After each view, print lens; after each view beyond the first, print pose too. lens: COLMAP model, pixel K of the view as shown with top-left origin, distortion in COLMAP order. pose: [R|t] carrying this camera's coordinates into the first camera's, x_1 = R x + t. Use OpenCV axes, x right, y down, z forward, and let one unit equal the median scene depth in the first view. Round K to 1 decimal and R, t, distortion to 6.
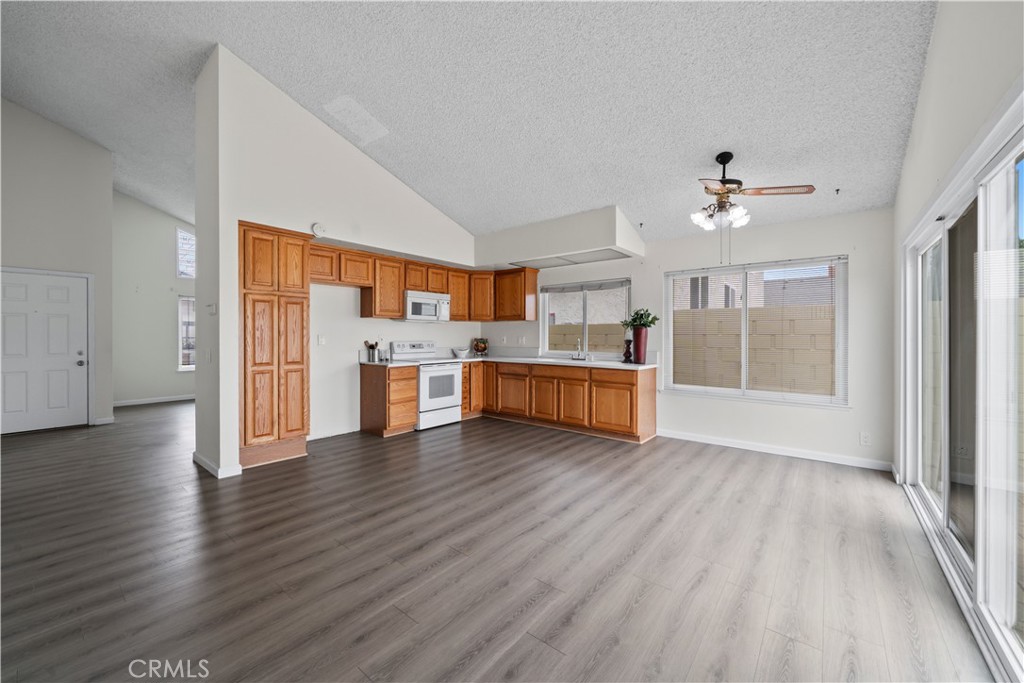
lens RADIAL K [[386.8, 0, 503.4], [0, 386.8, 336.7], [0, 0, 1]] dist [-0.000377, 0.000091]
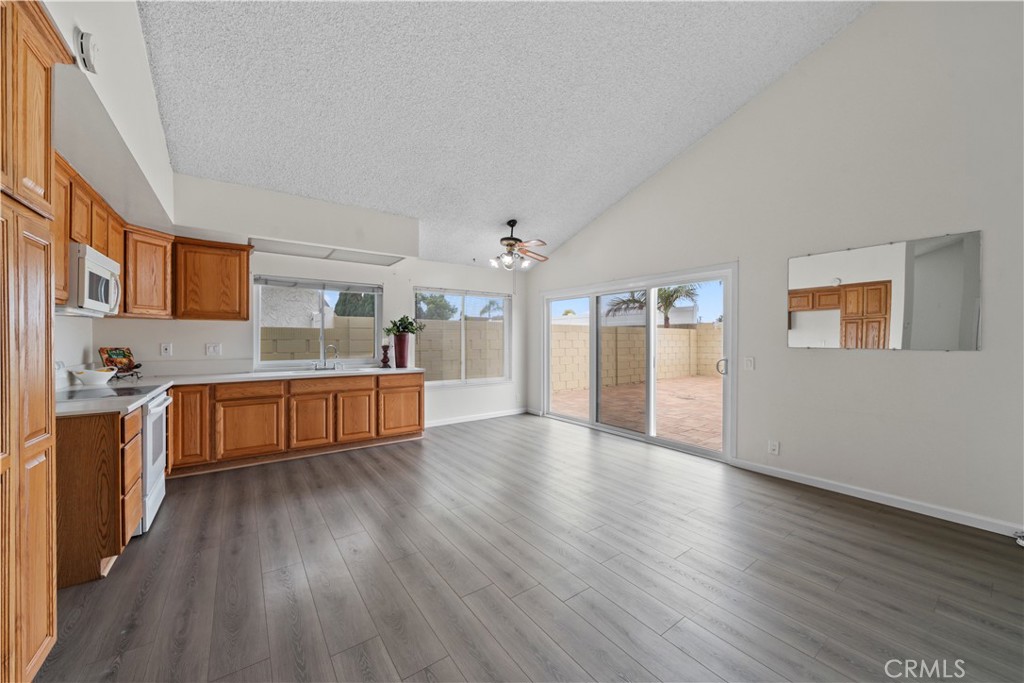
lens RADIAL K [[386.8, 0, 504.6], [0, 386.8, 340.8], [0, 0, 1]] dist [-0.000377, 0.000091]
pose [[0.259845, -0.006745, 0.965627, -0.548994], [0.001593, 0.999977, 0.006557, -0.009941], [-0.965649, -0.000166, 0.259850, 0.395081]]
